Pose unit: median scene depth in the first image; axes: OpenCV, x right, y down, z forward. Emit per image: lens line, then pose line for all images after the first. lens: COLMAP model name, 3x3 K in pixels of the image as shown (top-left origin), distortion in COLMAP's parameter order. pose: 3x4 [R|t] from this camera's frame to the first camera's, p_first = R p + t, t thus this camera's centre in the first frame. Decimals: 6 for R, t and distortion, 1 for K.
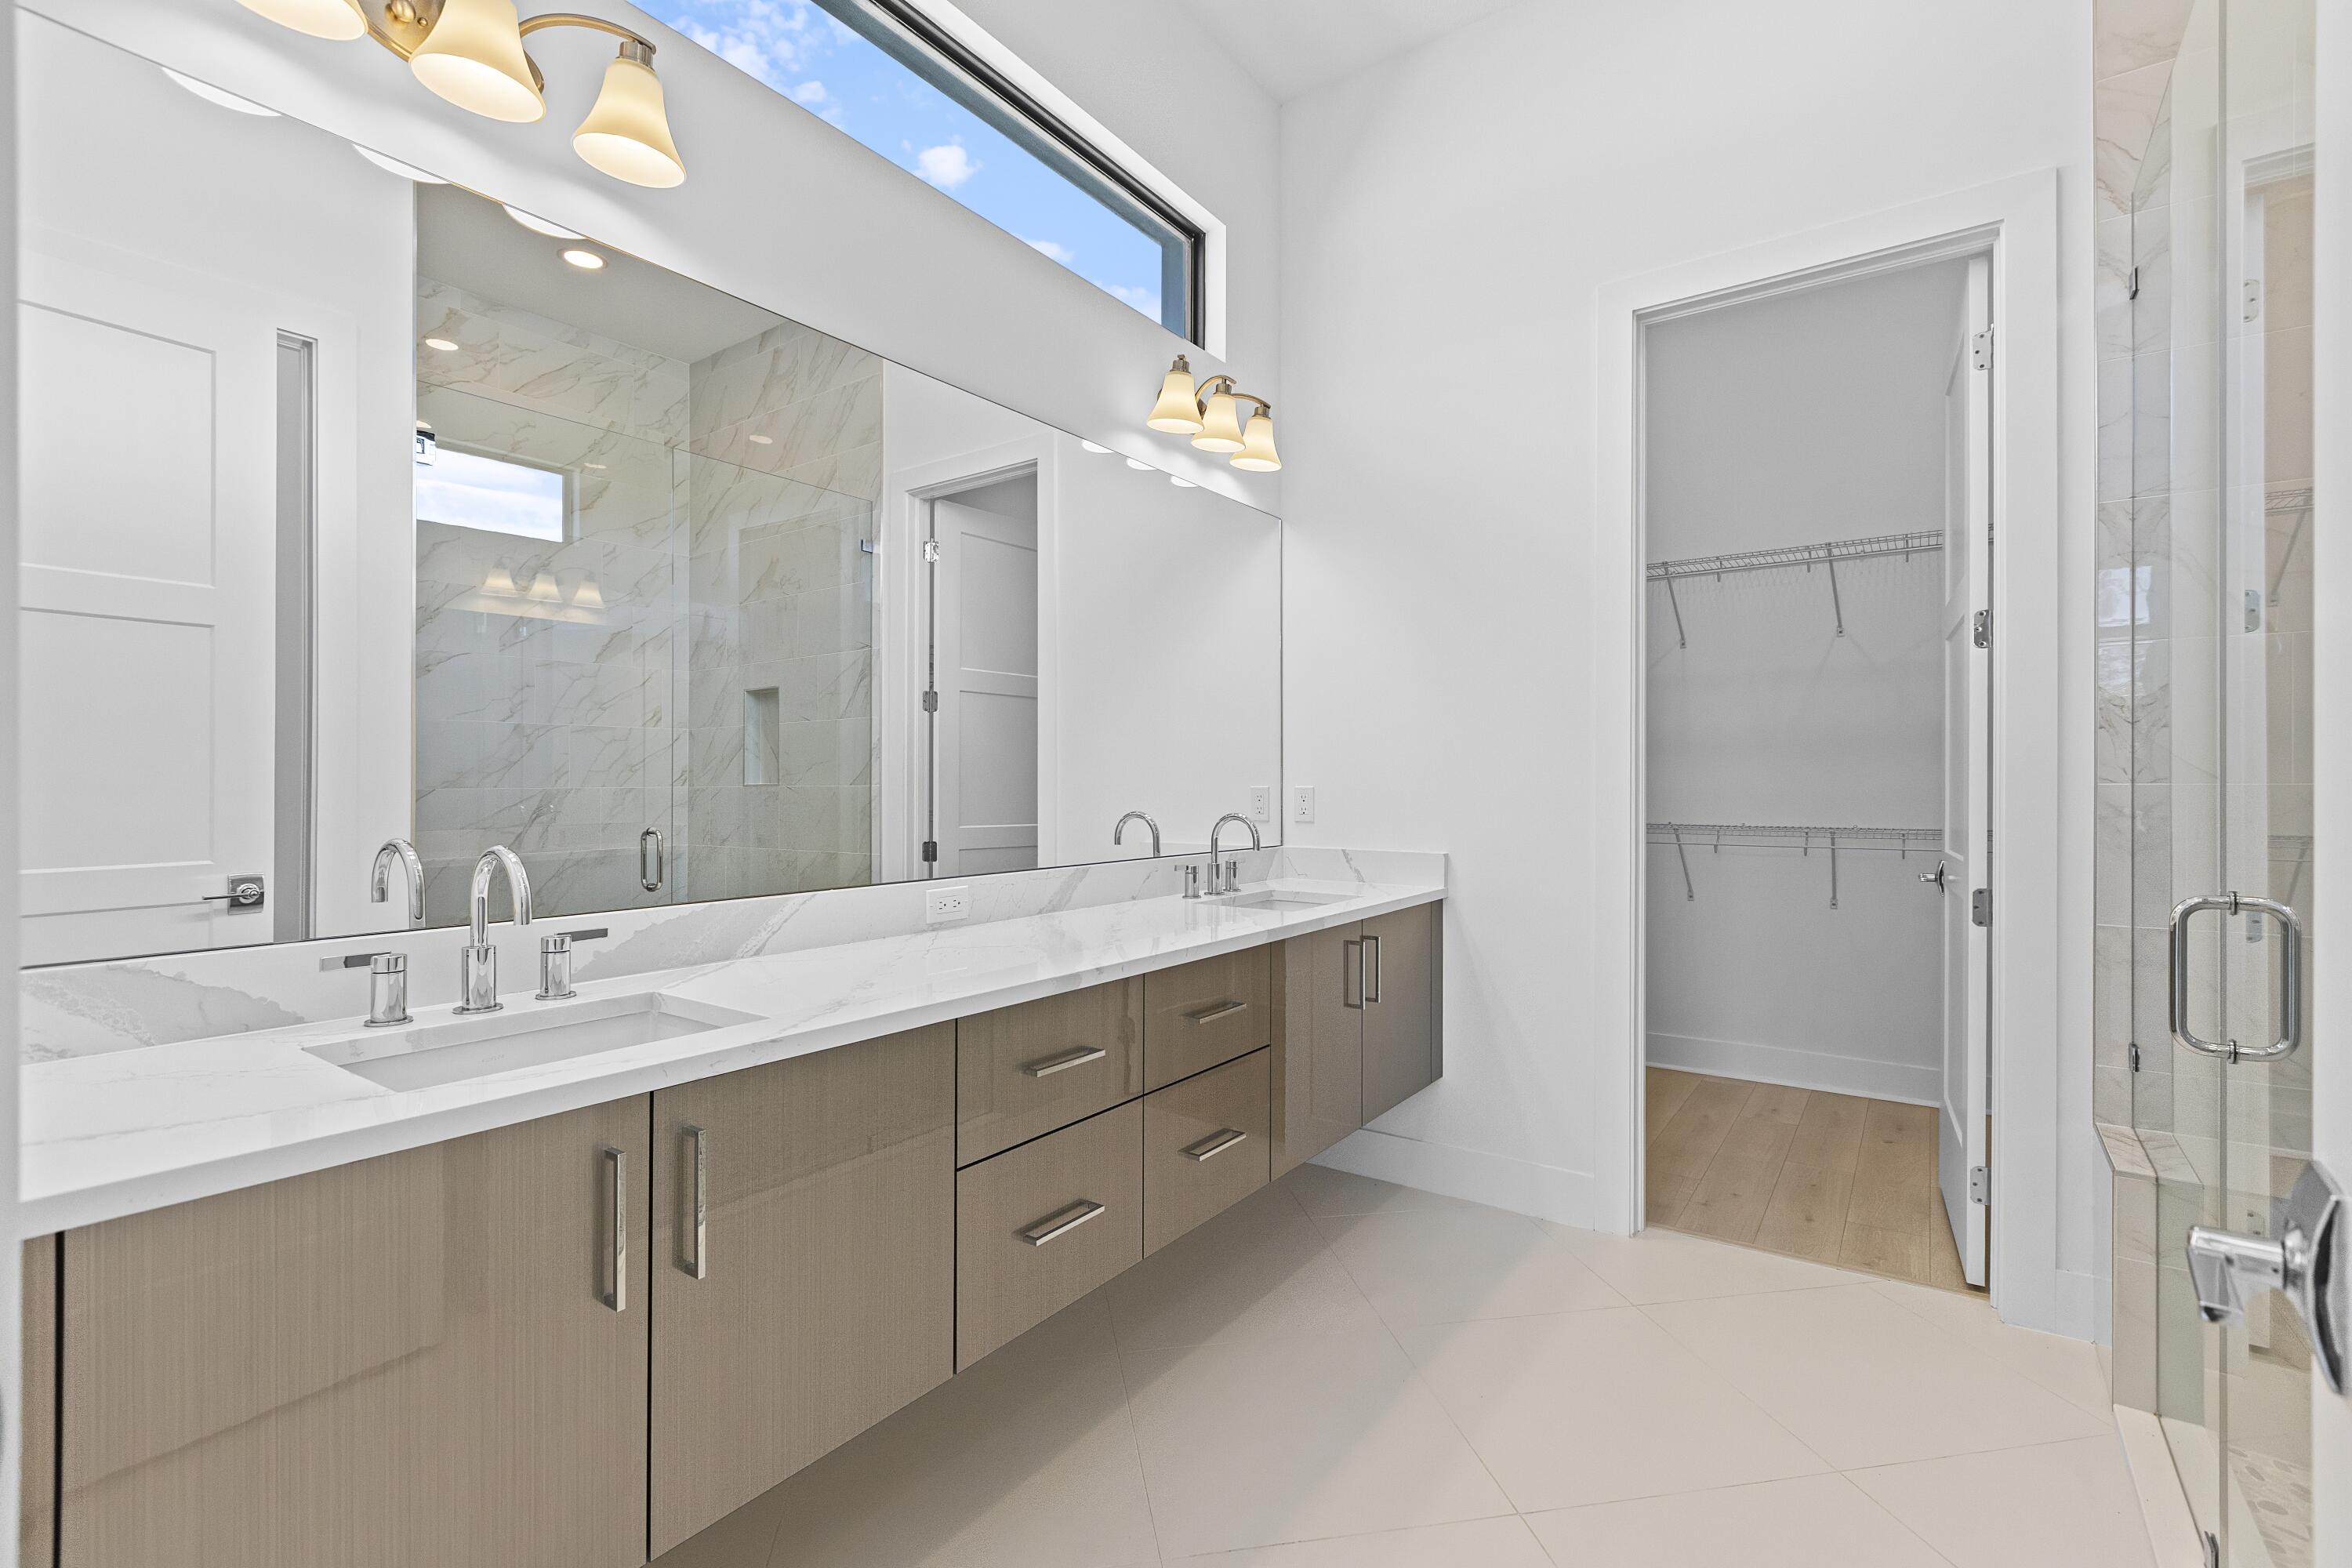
lens RADIAL K [[1040.2, 0, 1168.4], [0, 1040.2, 839.7], [0, 0, 1]] dist [0.000121, -0.000011]
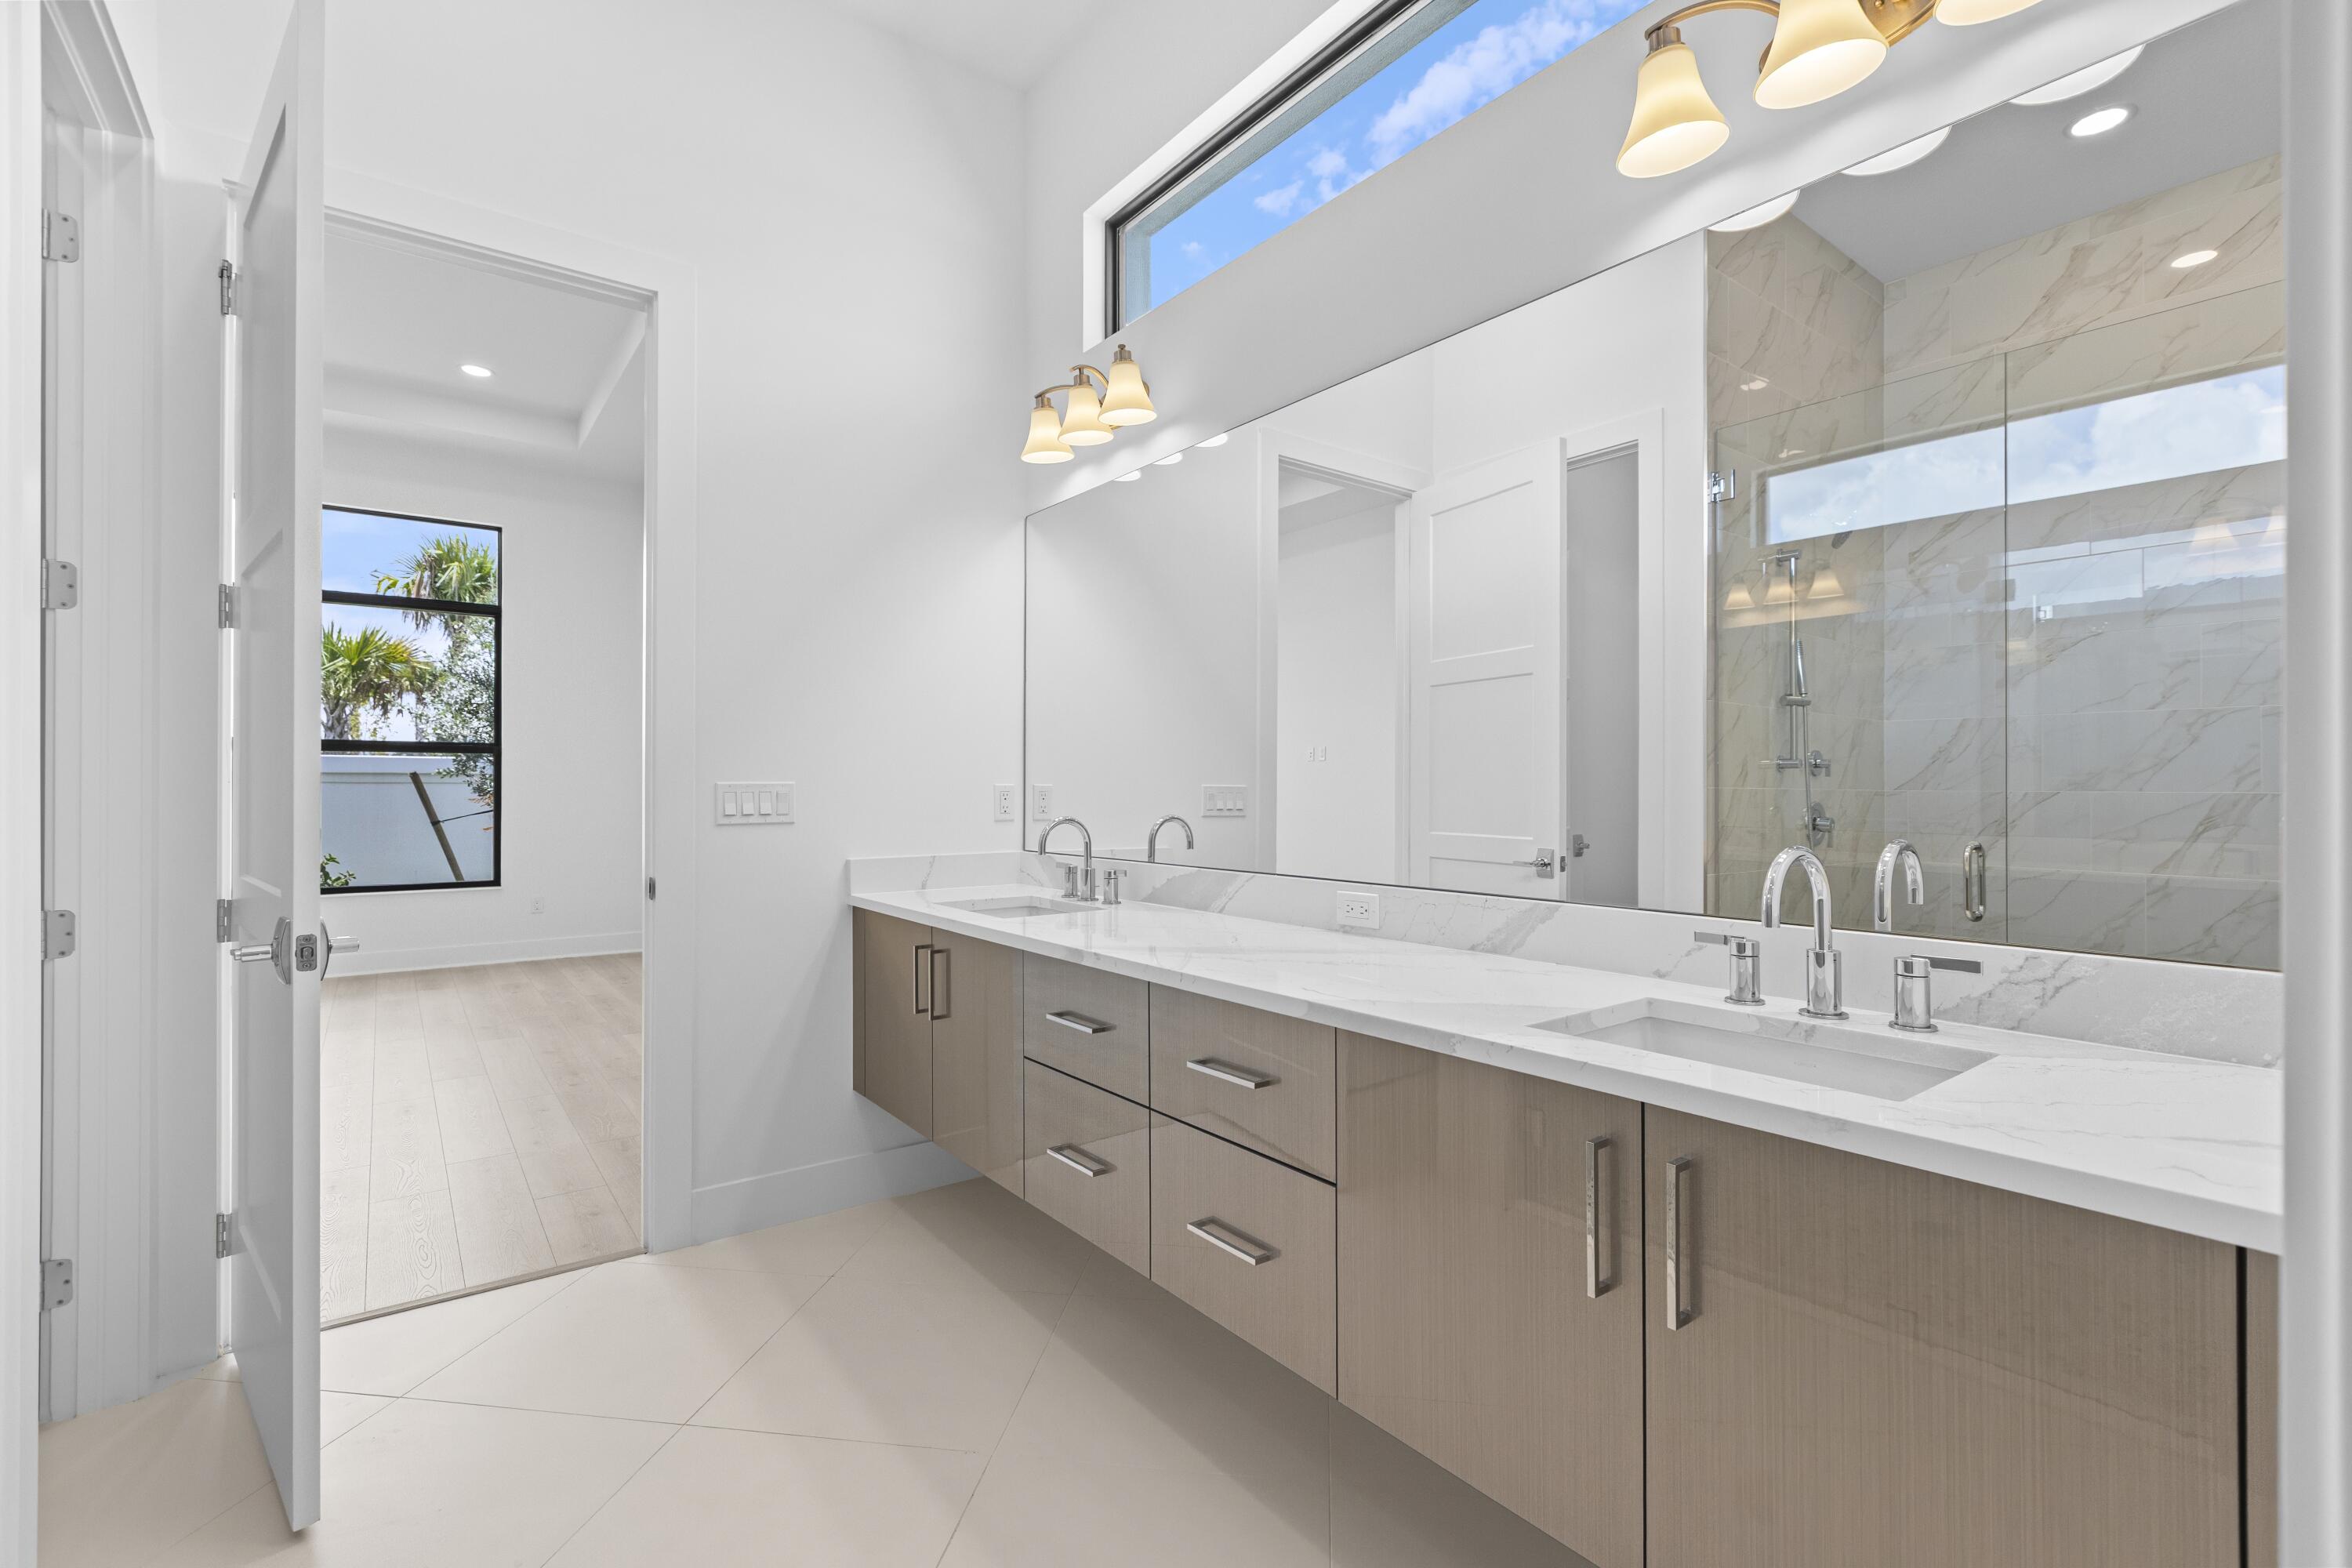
lens RADIAL K [[1062.8, 0, 1176.0], [0, 1062.8, 784.0], [0, 0, 1]] dist [0.002955, 0.000288]
pose [[-0.268282, -0.001330, -0.963339, 0.671204], [-0.053159, 0.998496, 0.013426, -0.050050], [0.961872, 0.054812, -0.267950, 0.935983]]
